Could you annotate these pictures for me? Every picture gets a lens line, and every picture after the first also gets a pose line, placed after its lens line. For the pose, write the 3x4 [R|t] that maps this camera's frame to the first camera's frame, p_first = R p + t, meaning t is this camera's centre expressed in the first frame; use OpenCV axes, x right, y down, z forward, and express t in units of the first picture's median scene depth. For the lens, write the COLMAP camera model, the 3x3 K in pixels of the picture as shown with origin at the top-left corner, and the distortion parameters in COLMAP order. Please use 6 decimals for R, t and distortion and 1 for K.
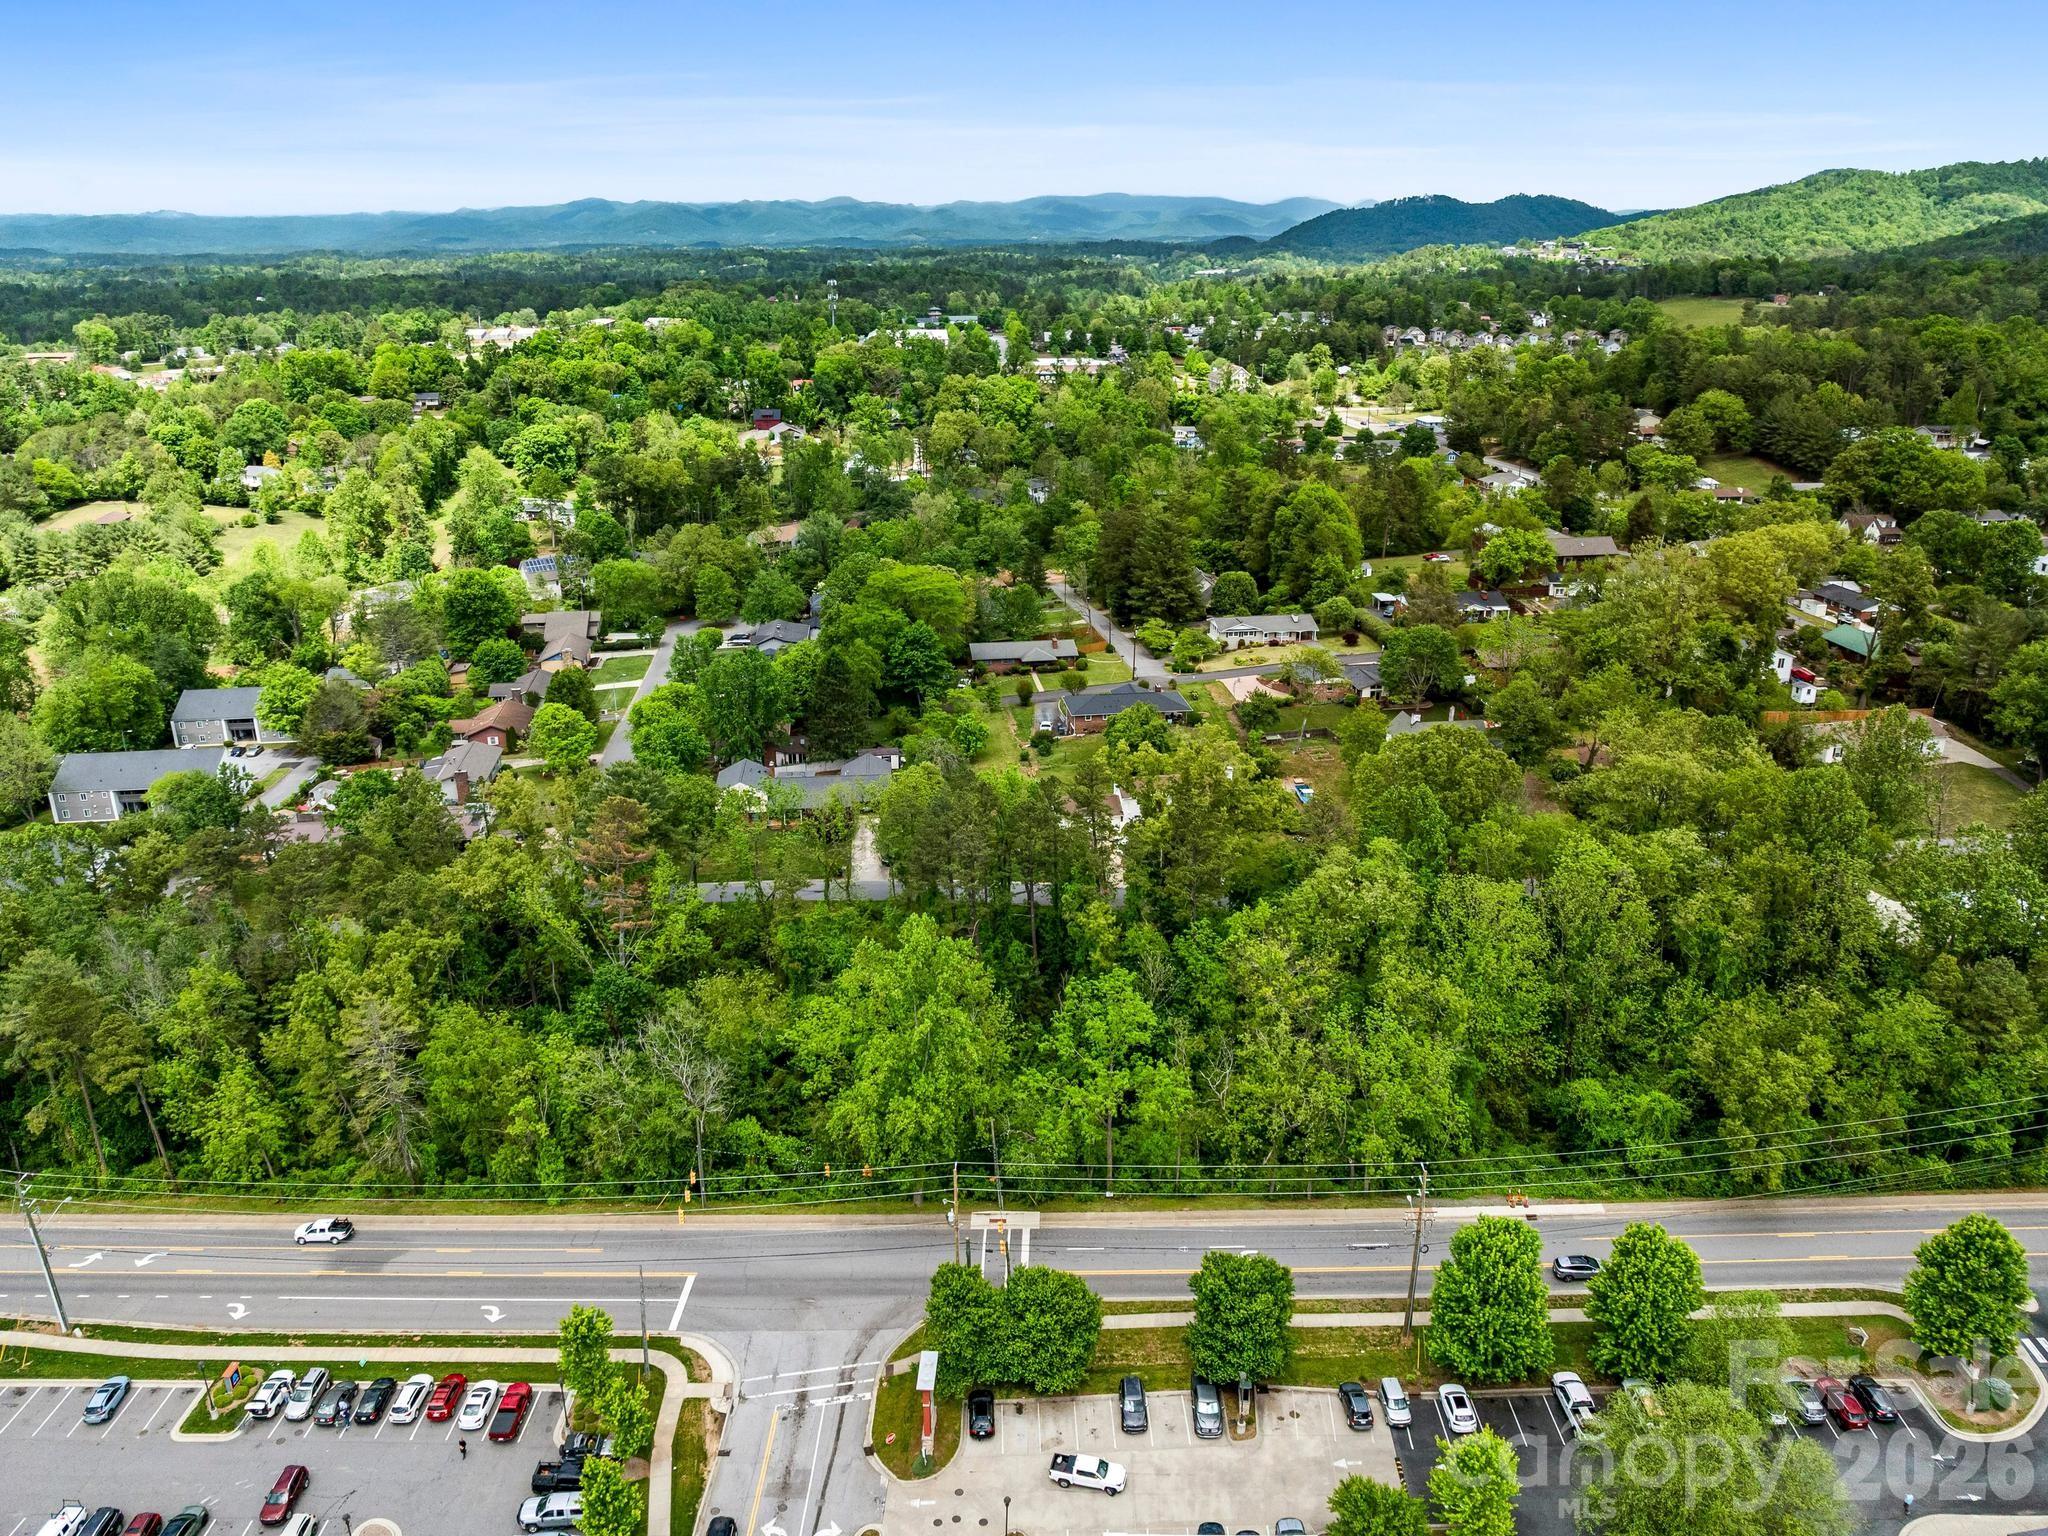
lens RADIAL K [[1450.2, 0, 1024.0], [0, 1450.2, 768.0], [0, 0, 1]] dist [-0.043722, 0.003492]
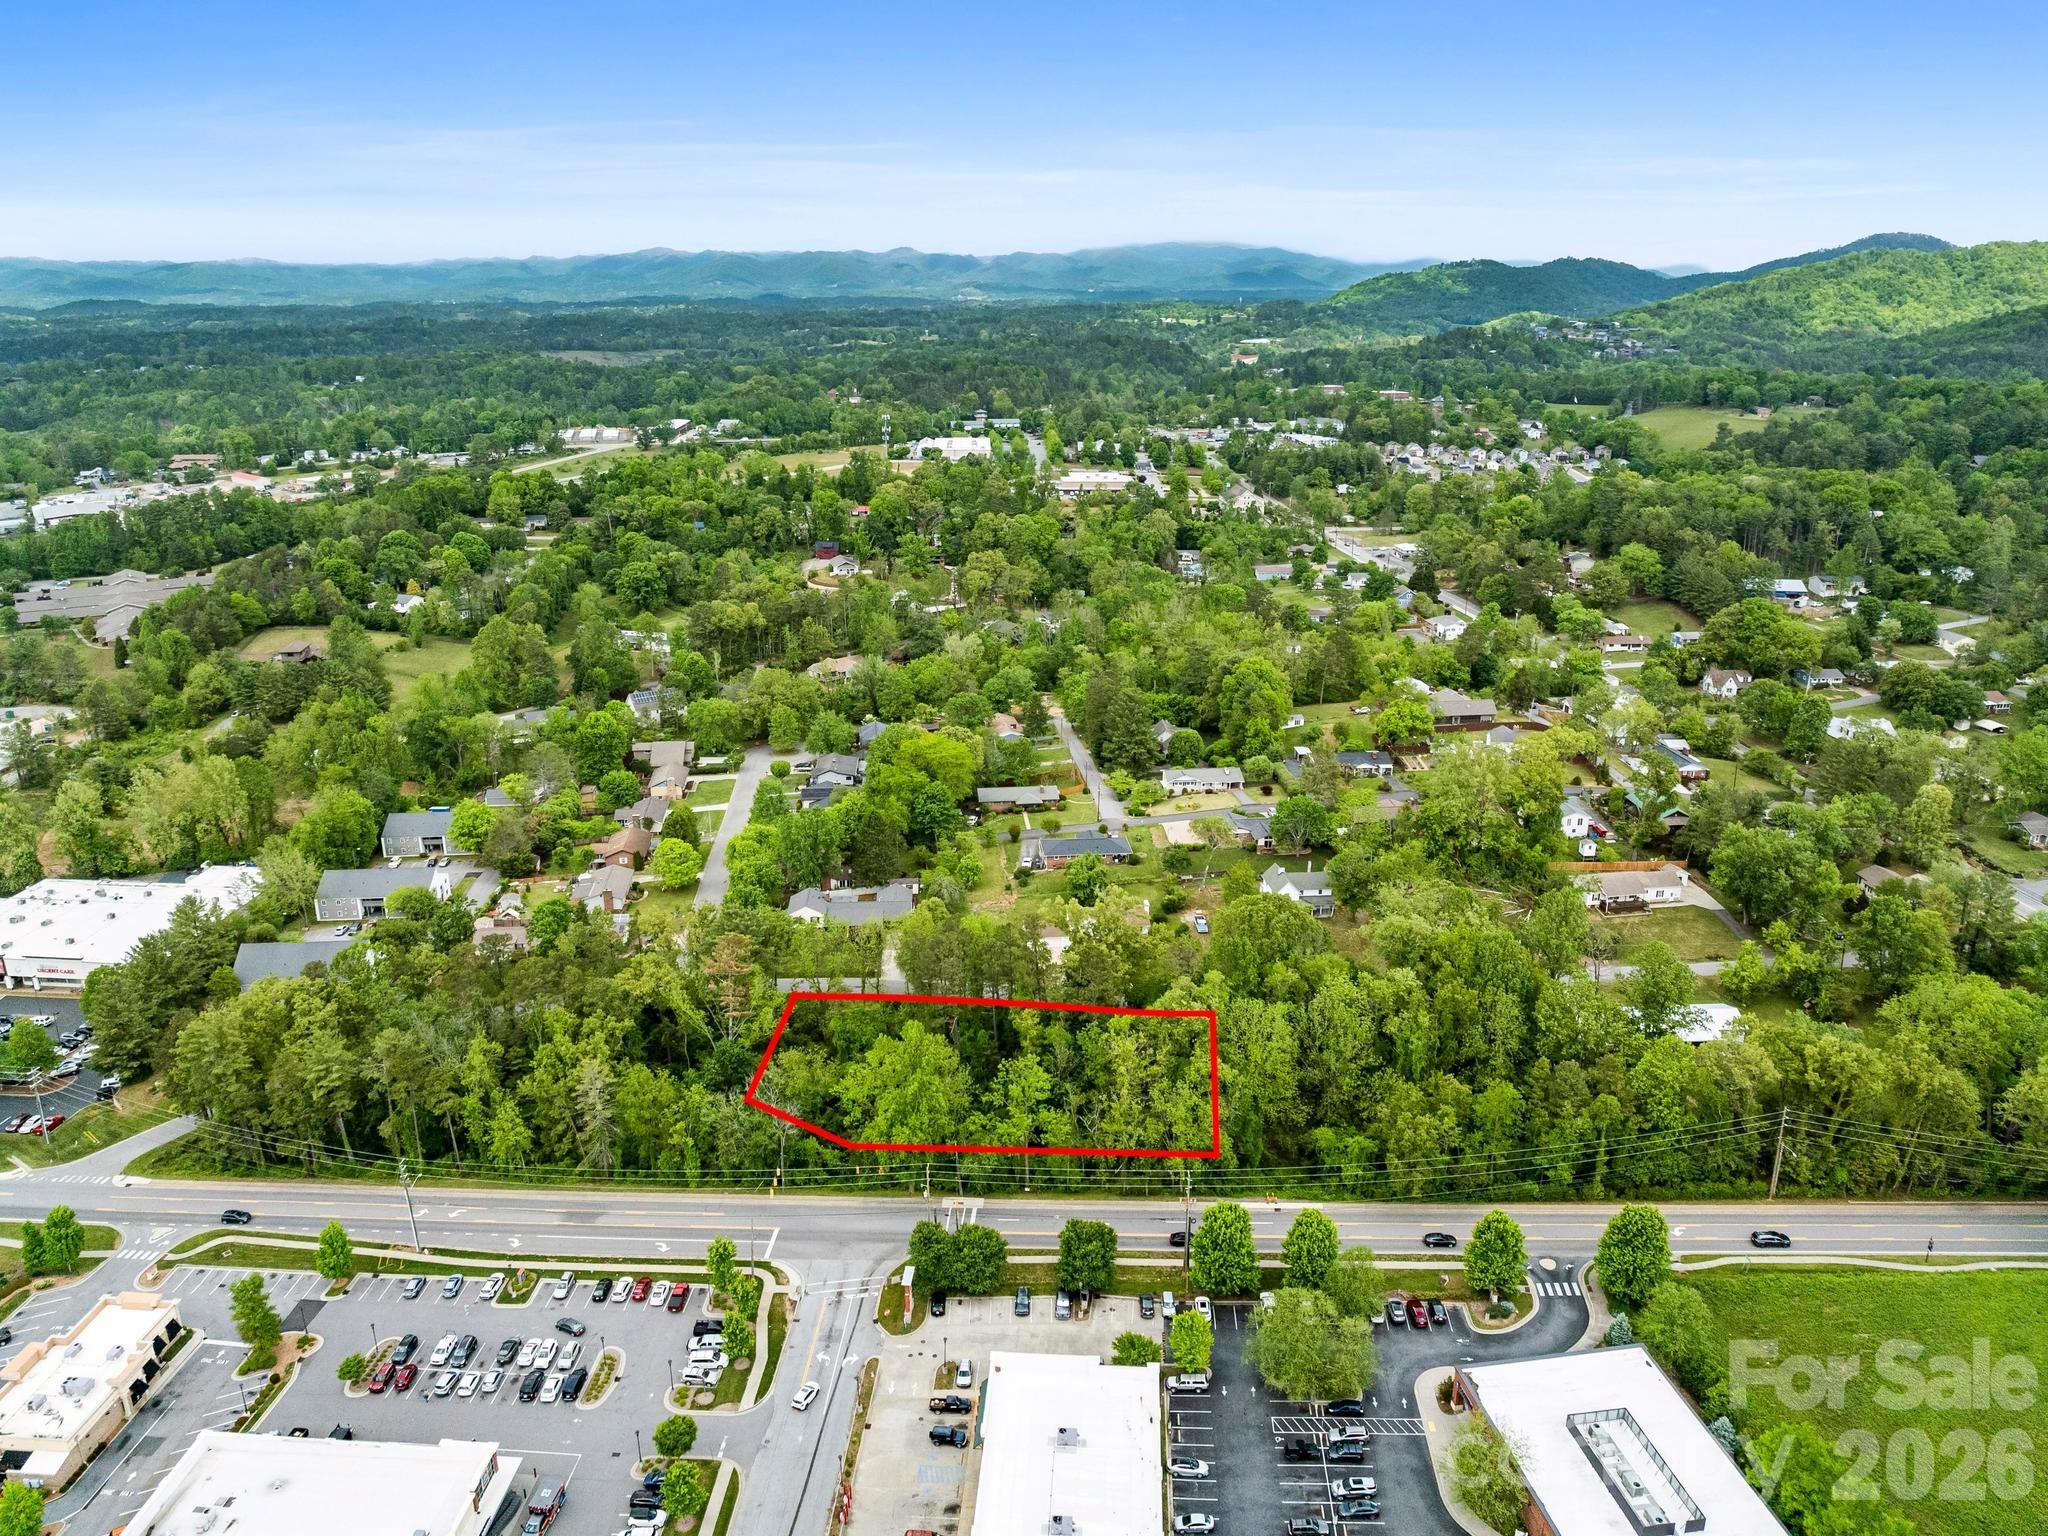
lens RADIAL K [[1456.3, 0, 1024.0], [0, 1456.3, 768.0], [0, 0, 1]] dist [-0.035701, -0.002514]
pose [[0.999234, 0.016046, -0.035705, 0.087707], [-0.017029, 0.999480, -0.027394, -0.116271], [0.035247, 0.027981, 0.998987, -0.552846]]
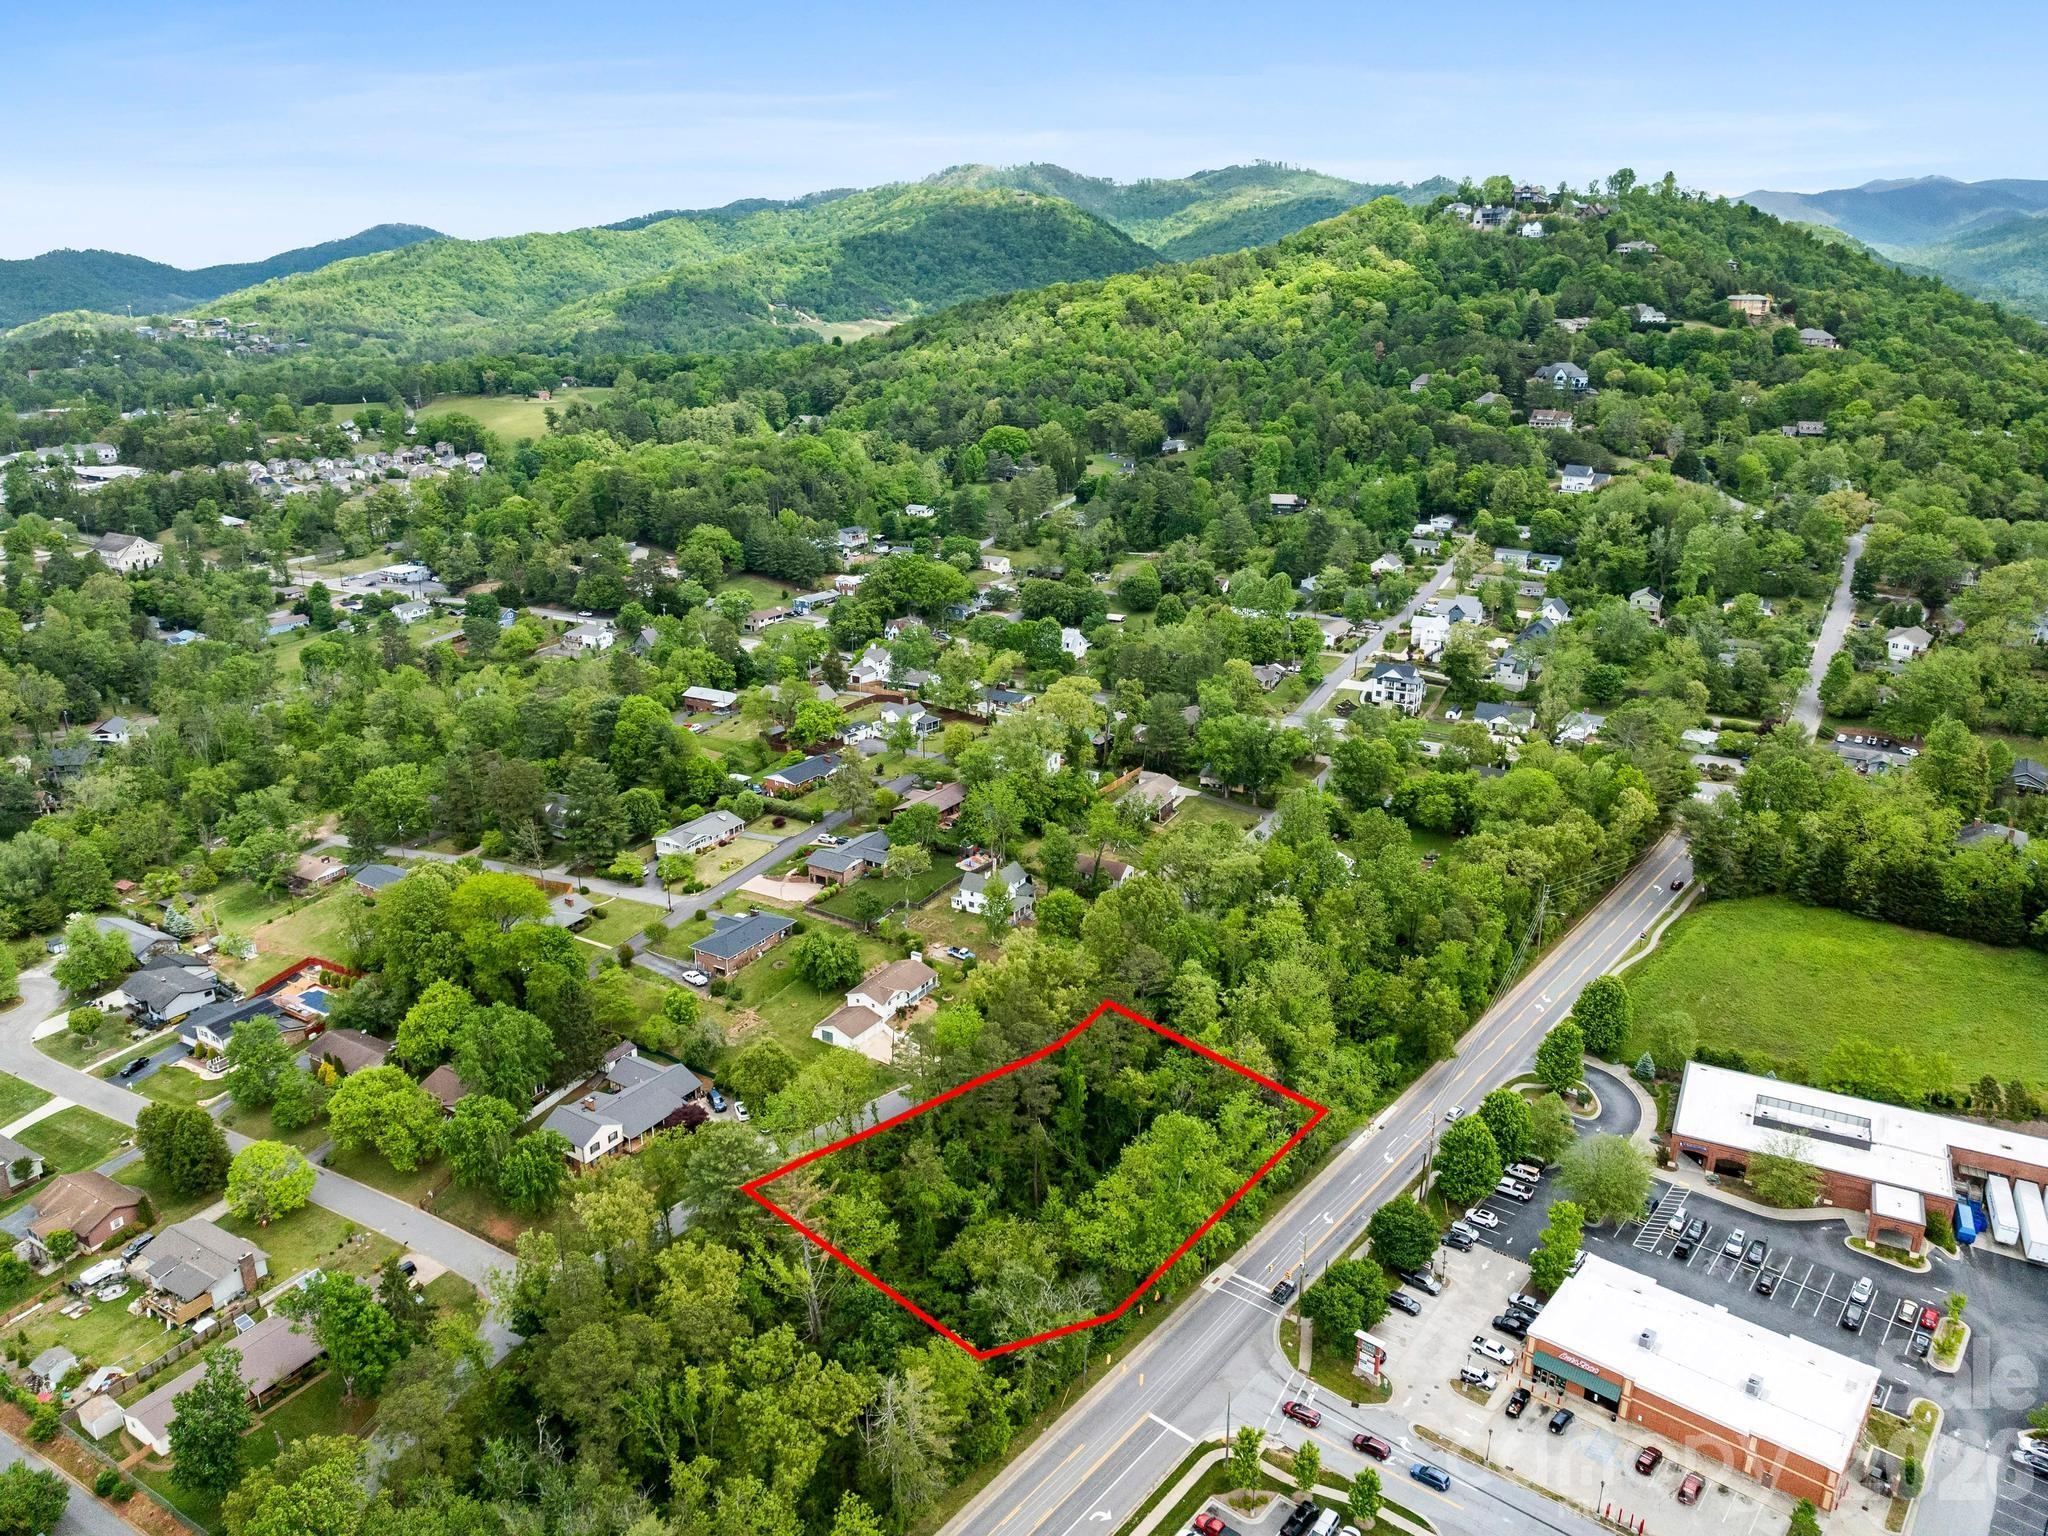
lens RADIAL K [[1450.2, 0, 1024.0], [0, 1450.2, 768.0], [0, 0, 1]] dist [-0.043722, 0.003492]
pose [[0.613644, -0.248743, 0.749378, -0.932176], [0.264873, 0.958936, 0.101405, -0.339126], [-0.743830, 0.136264, 0.654331, 0.053320]]
